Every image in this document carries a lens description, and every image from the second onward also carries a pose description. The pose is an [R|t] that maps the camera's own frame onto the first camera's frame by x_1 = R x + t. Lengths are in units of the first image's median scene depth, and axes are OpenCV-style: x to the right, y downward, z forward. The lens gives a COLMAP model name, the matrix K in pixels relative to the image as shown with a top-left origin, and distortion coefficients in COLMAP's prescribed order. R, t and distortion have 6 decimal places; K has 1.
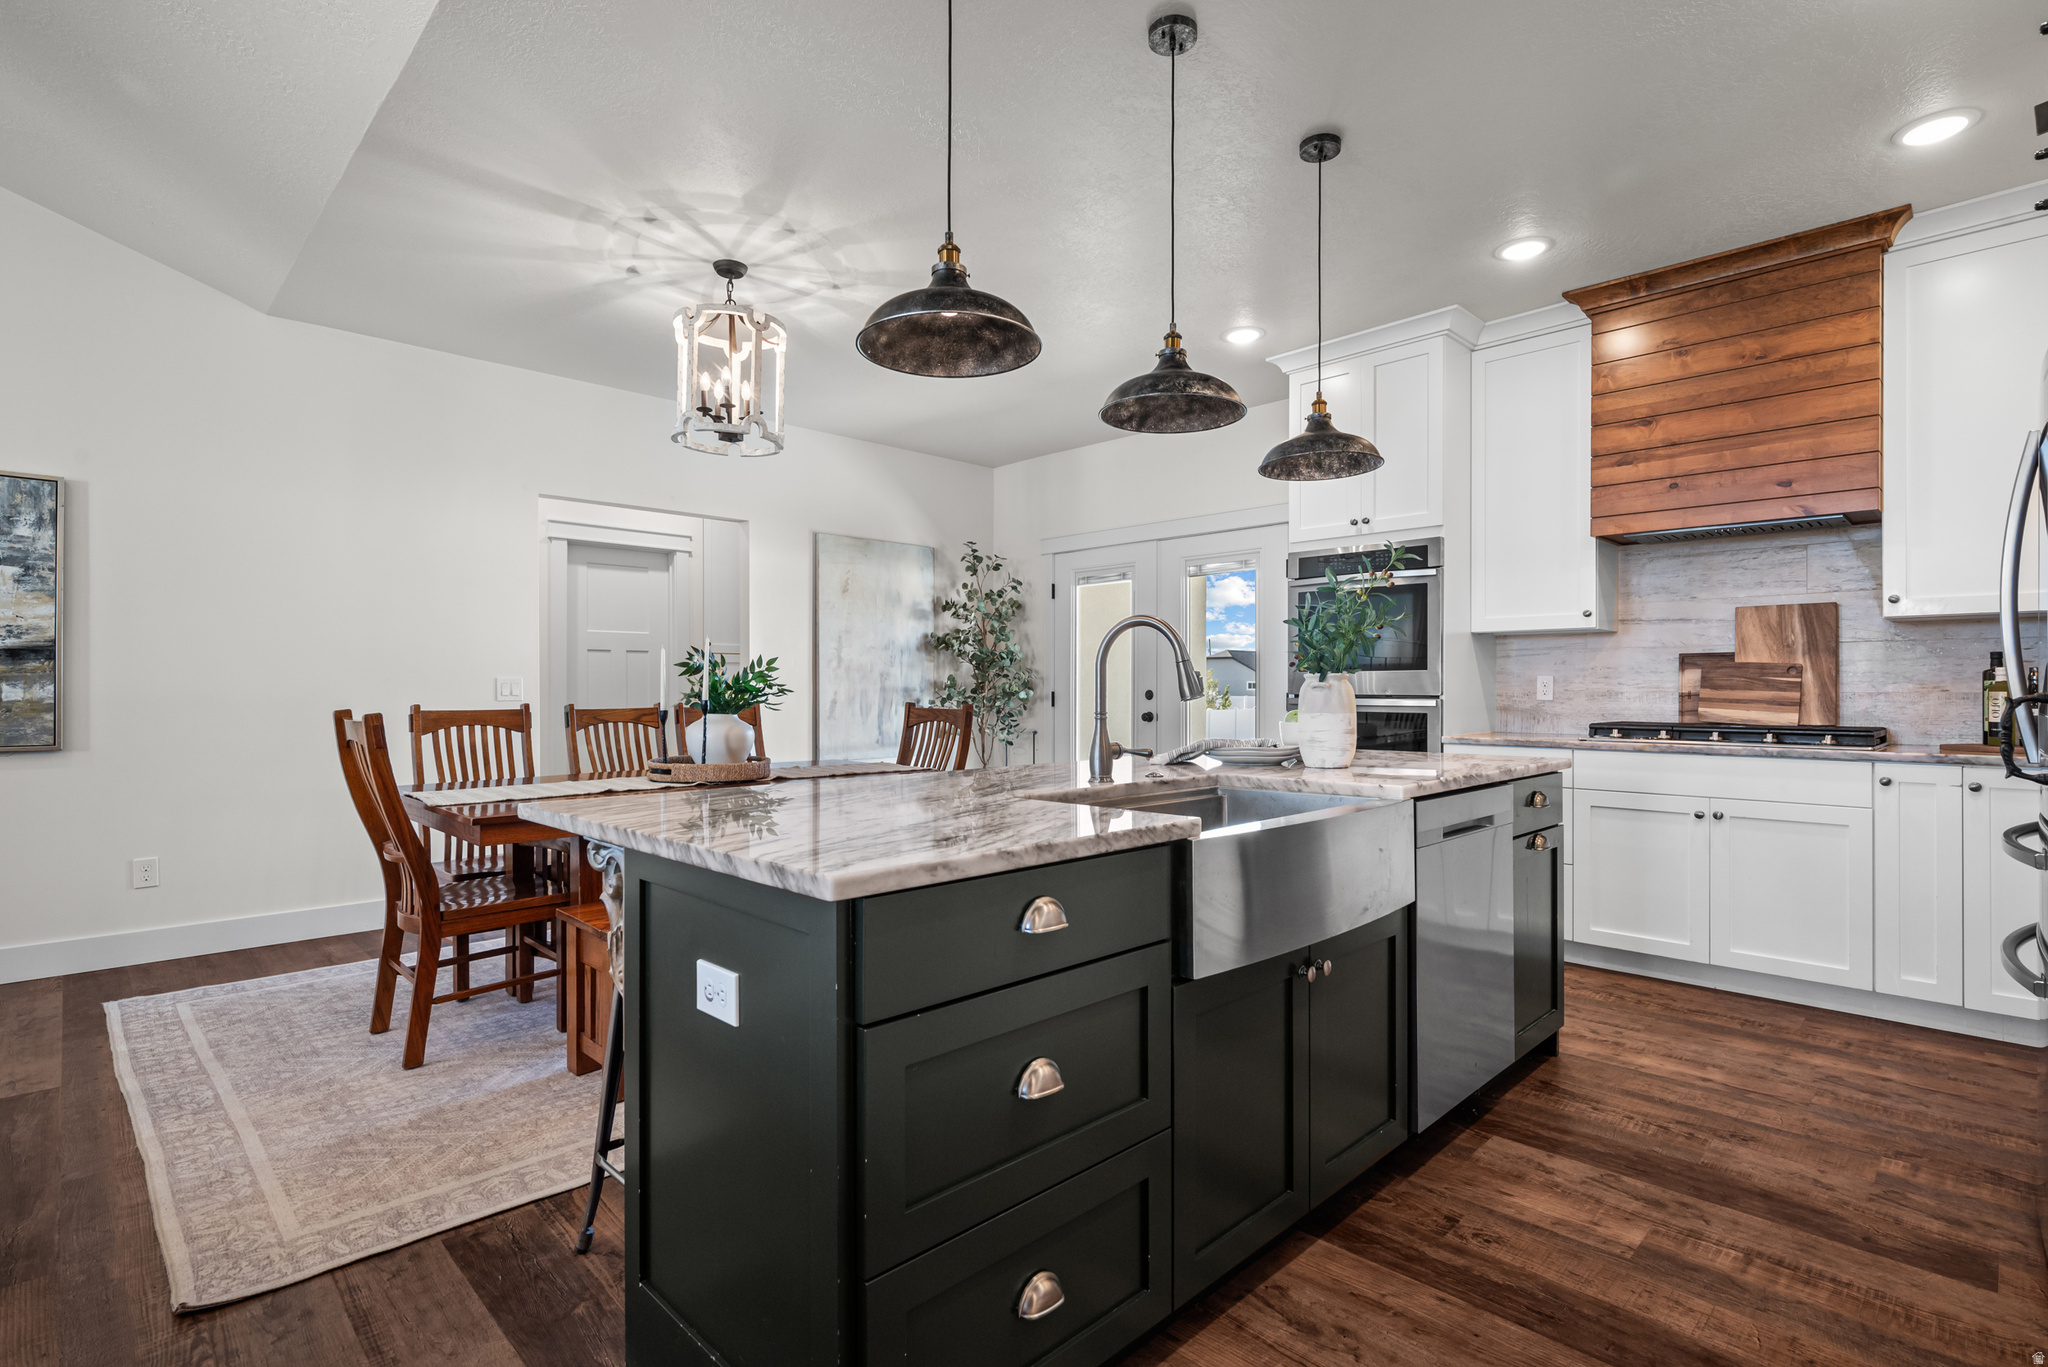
lens RADIAL K [[978.7, 0, 1041.0], [0, 978.7, 688.3], [0, 0, 1]] dist [0.004498, -0.001737]
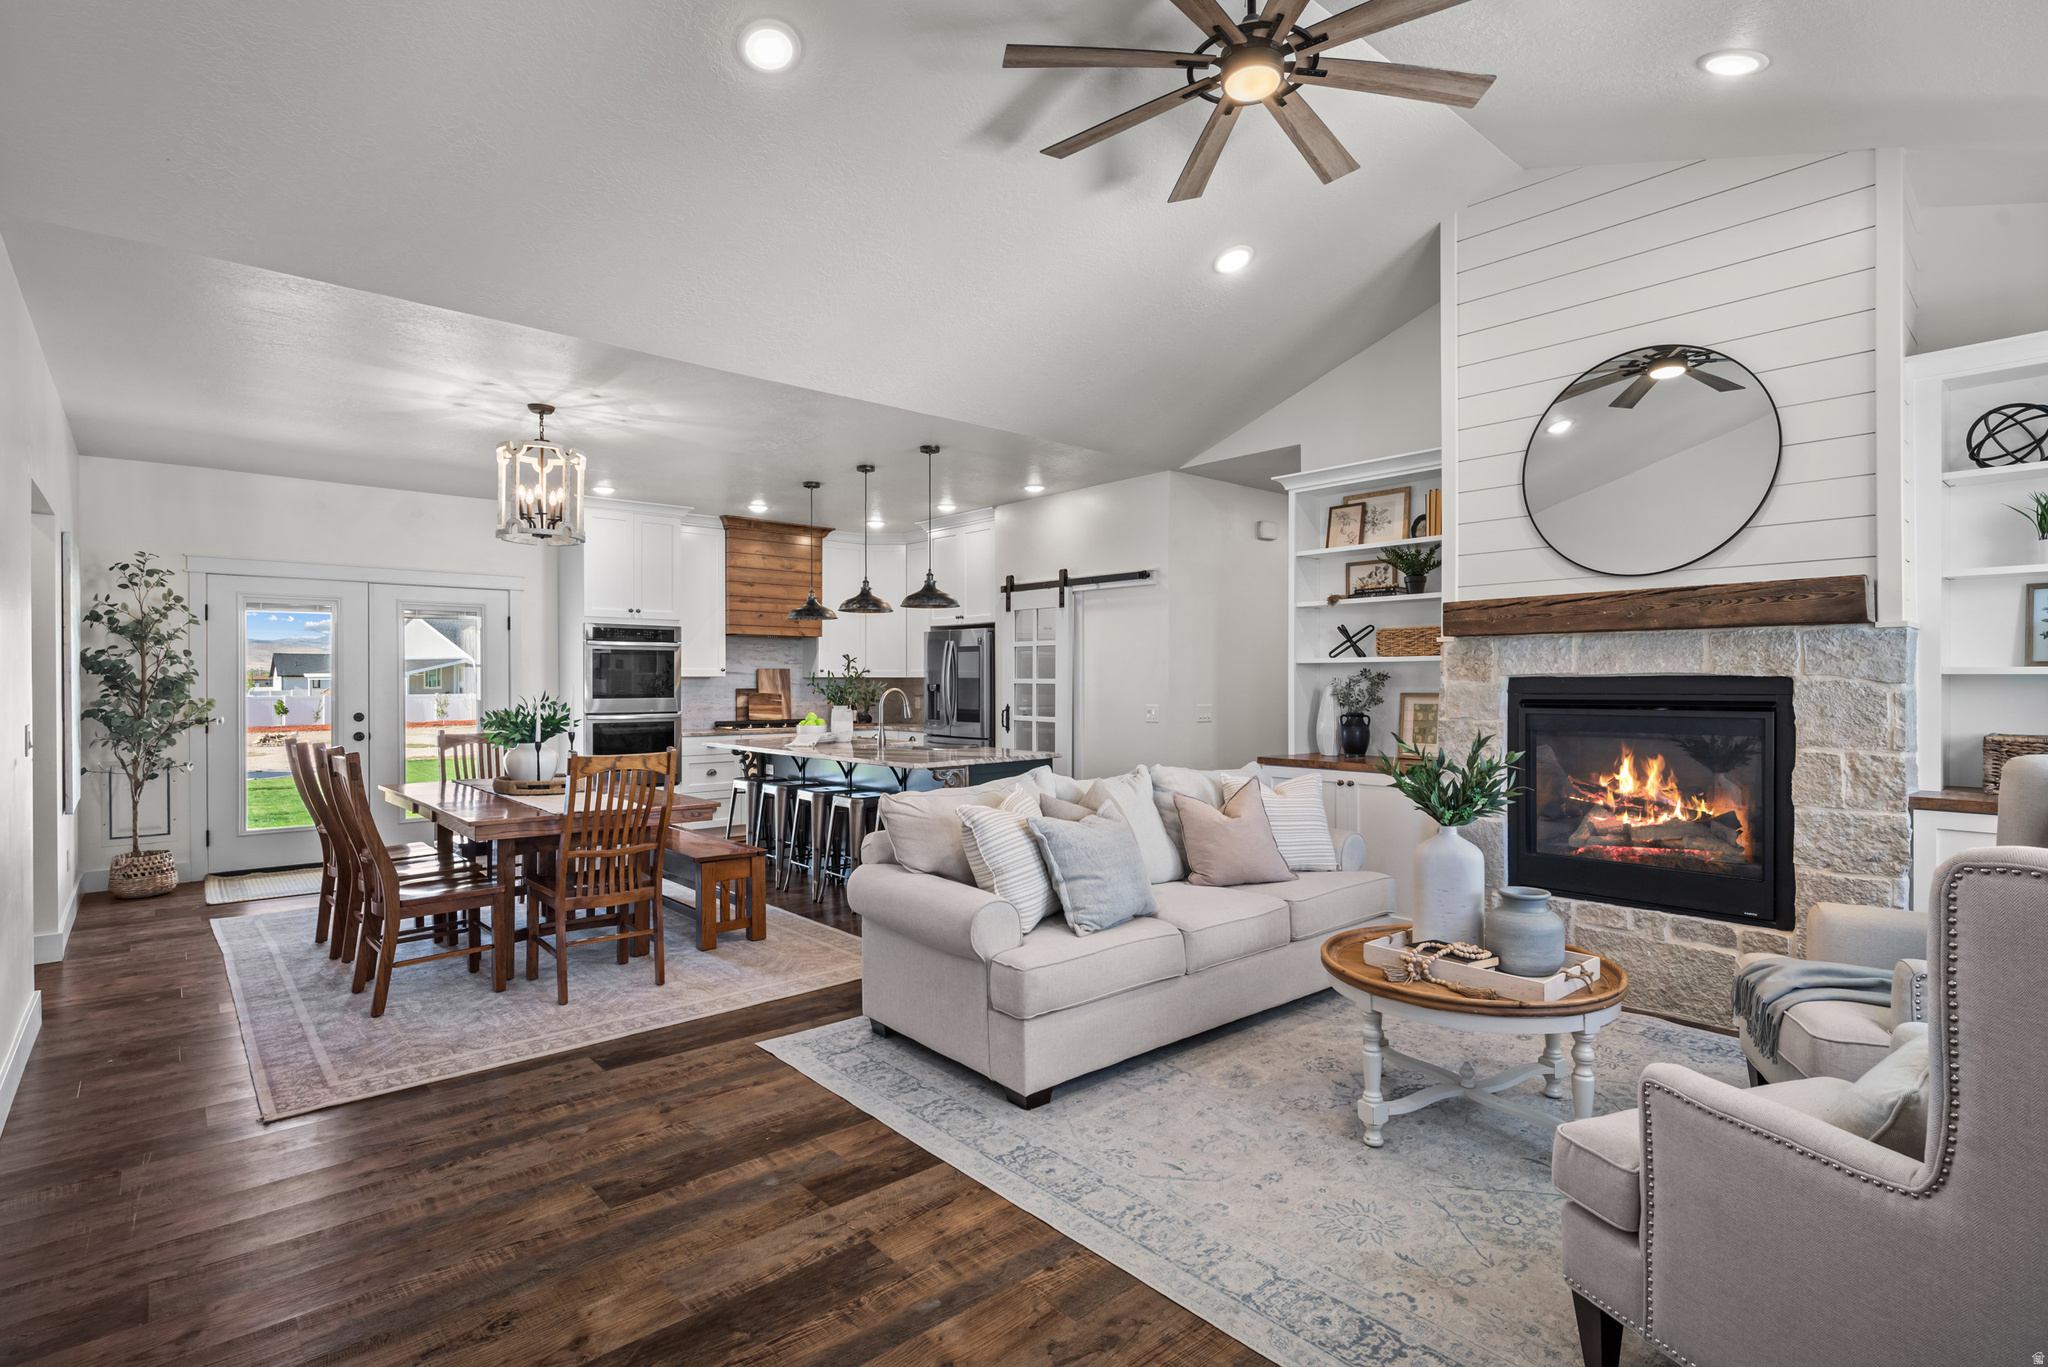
lens RADIAL K [[978.7, 0, 1018.7], [0, 978.7, 685.2], [0, 0, 1]] dist [0.004498, -0.001737]
pose [[0.065987, -0.003755, 0.997813, -1.391956], [0.001766, 0.999992, 0.003647, -0.047375], [-0.997819, 0.001522, 0.065994, 0.227934]]
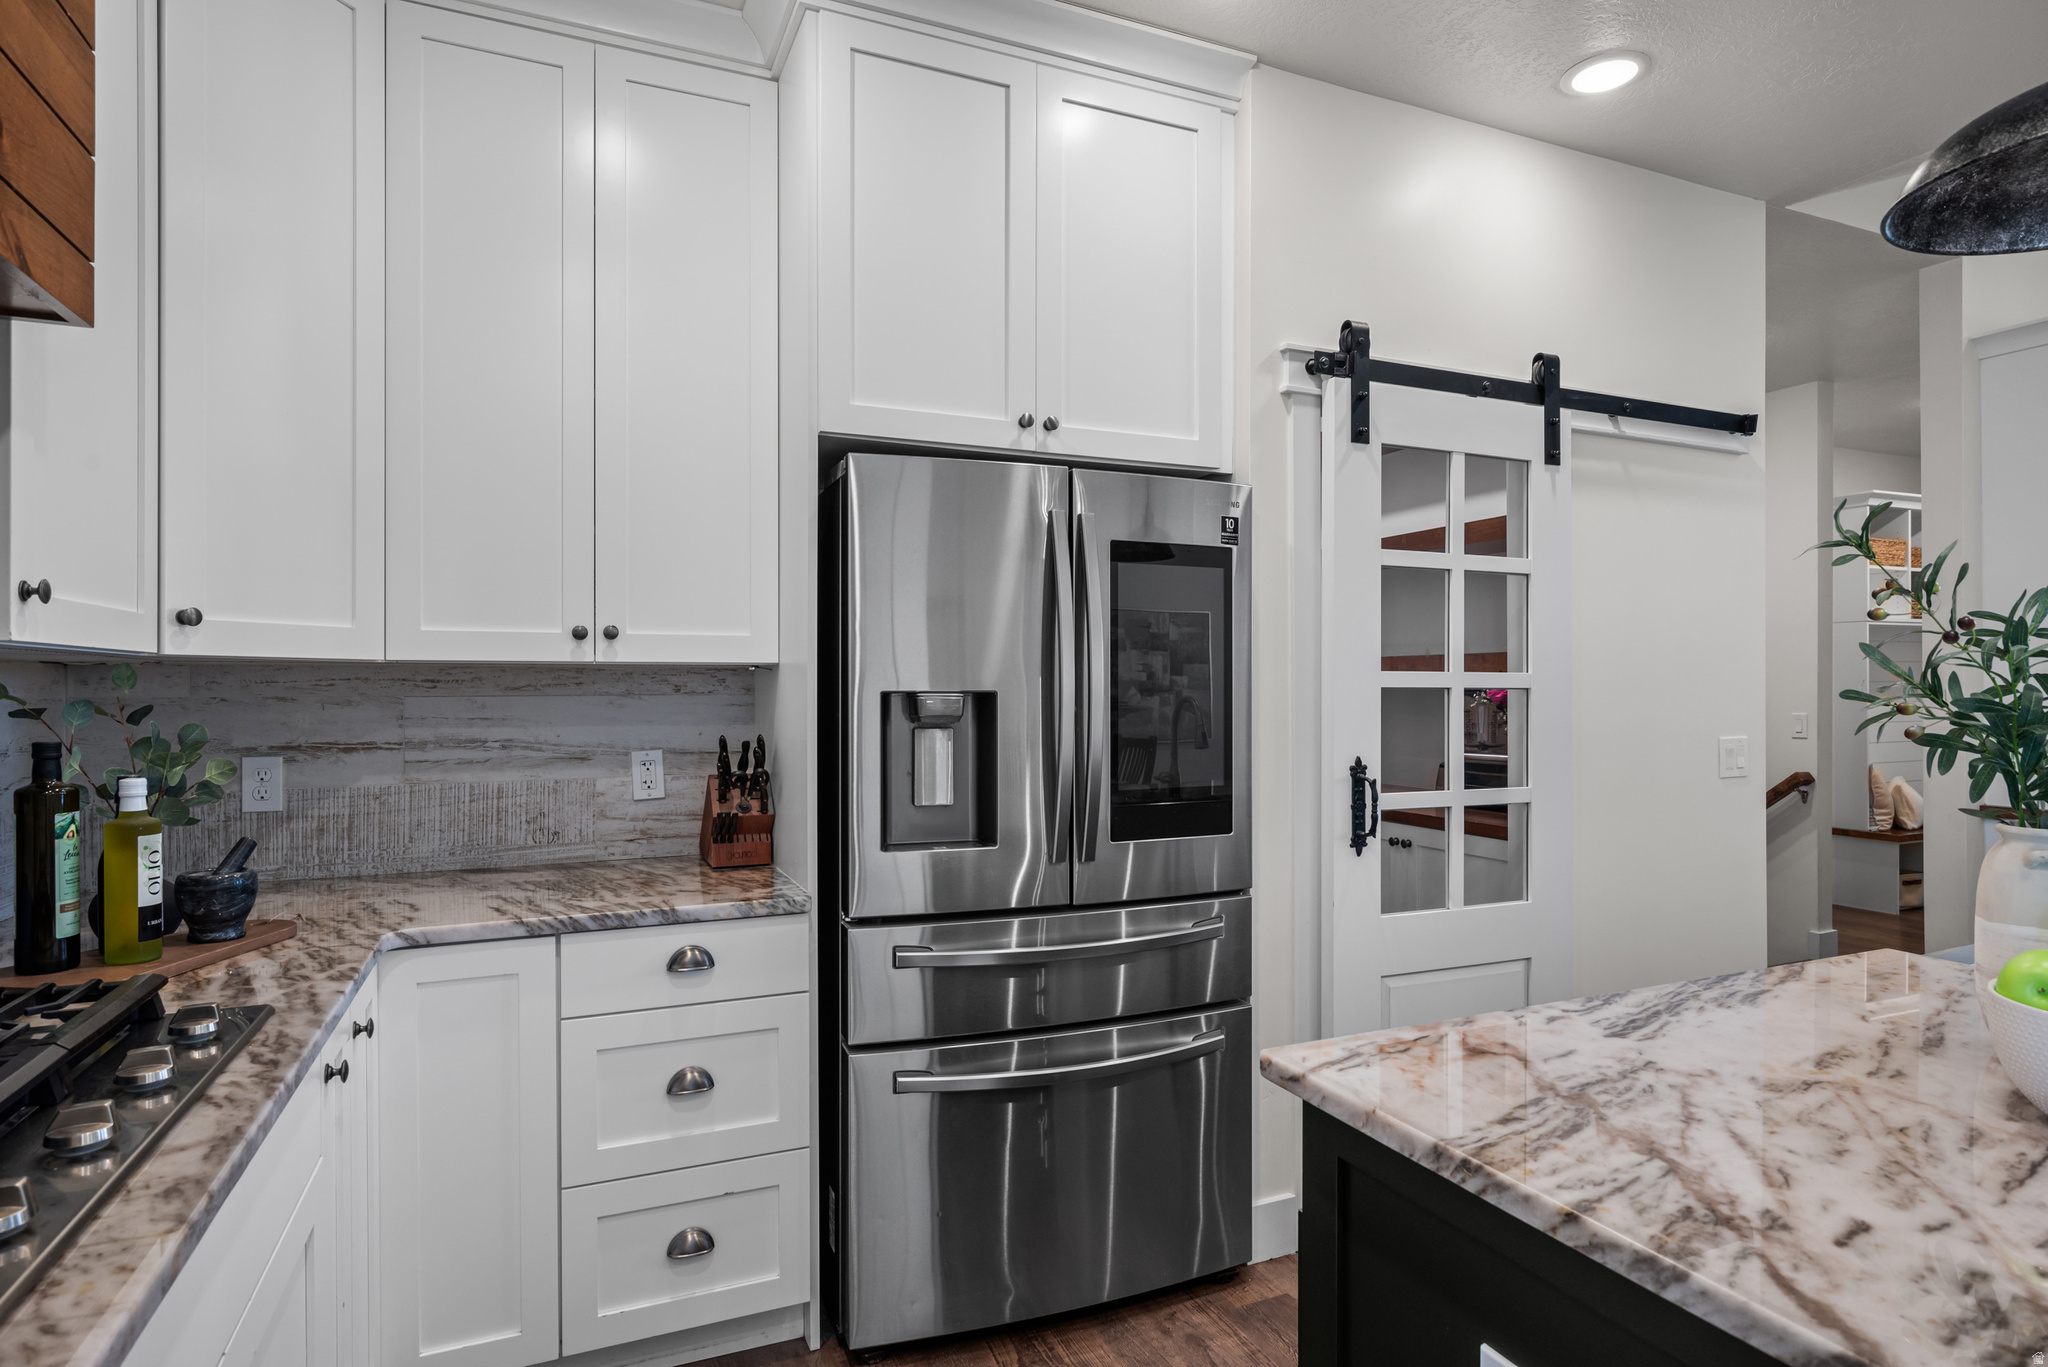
lens RADIAL K [[1092.5, 0, 1026.8], [0, 1092.5, 683.3], [0, 0, 1]] dist [0.004064, 0.000191]
pose [[-0.928137, 0.001411, 0.372237, 0.325568], [0.001357, 0.999999, -0.000406, -0.046471], [-0.372237, 0.000128, -0.928138, 0.970885]]
